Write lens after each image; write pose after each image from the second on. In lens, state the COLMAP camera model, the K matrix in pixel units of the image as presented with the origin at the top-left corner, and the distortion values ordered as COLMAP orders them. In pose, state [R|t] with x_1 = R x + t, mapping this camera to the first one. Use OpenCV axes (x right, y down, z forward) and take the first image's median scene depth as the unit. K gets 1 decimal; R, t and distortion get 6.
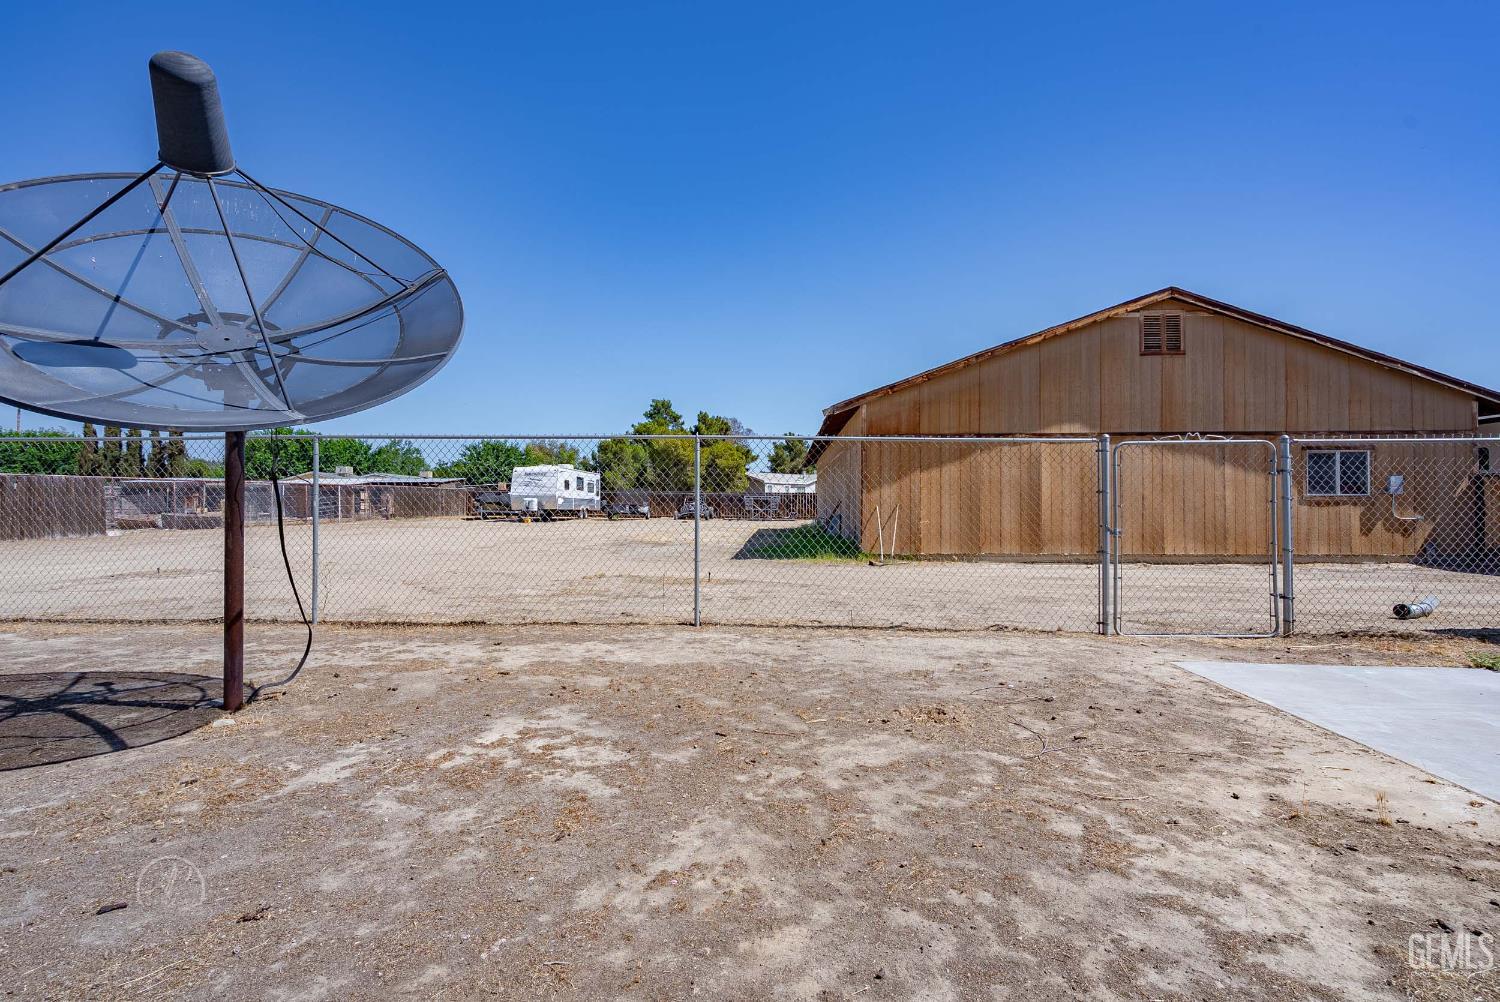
lens RADIAL K [[723.7, 0, 757.4], [0, 723.7, 498.5], [0, 0, 1]] dist [0.000885, 0.000291]
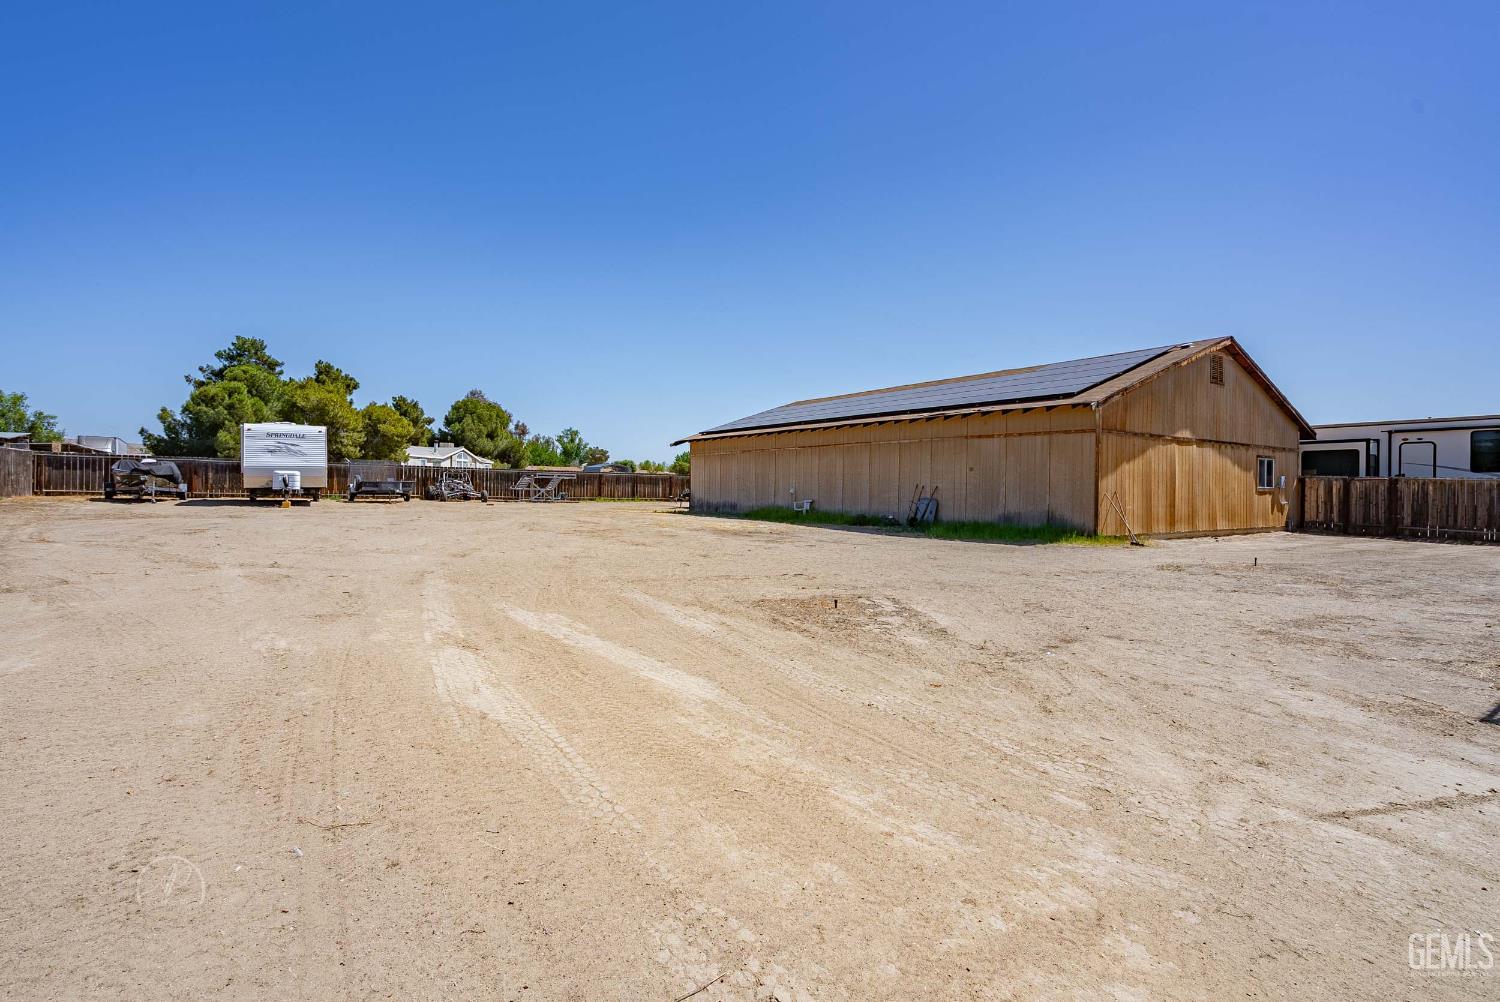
lens RADIAL K [[741.2, 0, 755.8], [0, 741.2, 480.5], [0, 0, 1]] dist [-0.000653, 0.000517]
pose [[0.787277, 0.016038, 0.616391, -0.406332], [-0.019180, 0.999815, -0.001517, 0.001365], [-0.616301, -0.010628, 0.787439, 0.175614]]
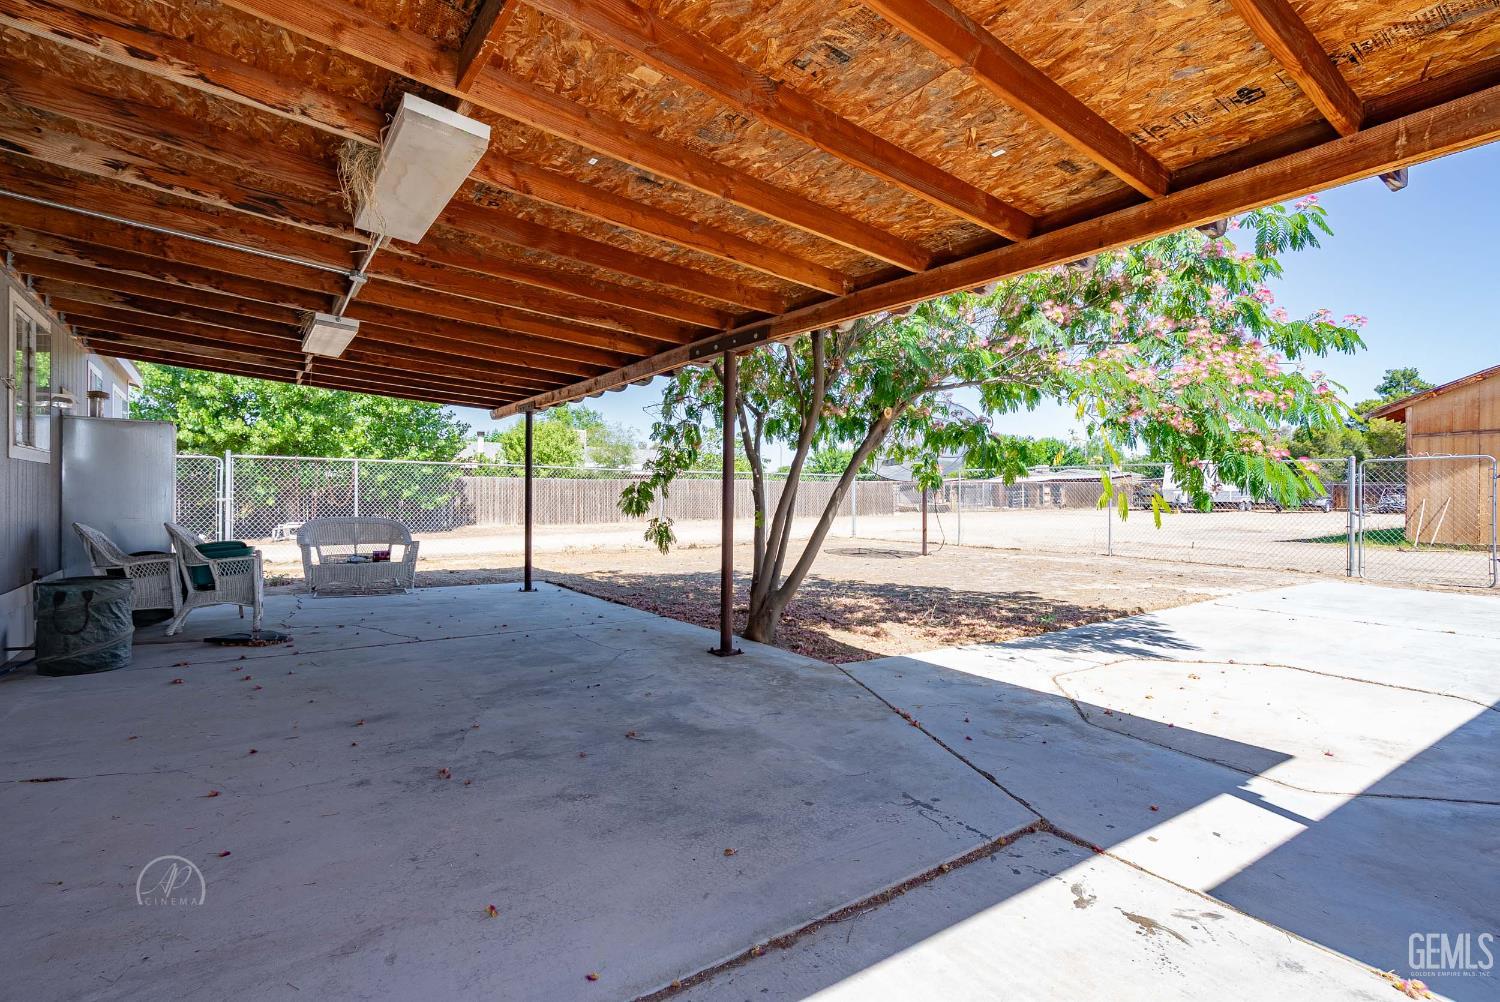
lens RADIAL K [[741.2, 0, 755.8], [0, 741.2, 480.5], [0, 0, 1]] dist [-0.000653, 0.000517]
pose [[0.609883, -0.017917, -0.792289, 0.184004], [0.007342, 0.999829, -0.016959, -0.002429], [0.792458, 0.004526, 0.609910, -0.206330]]
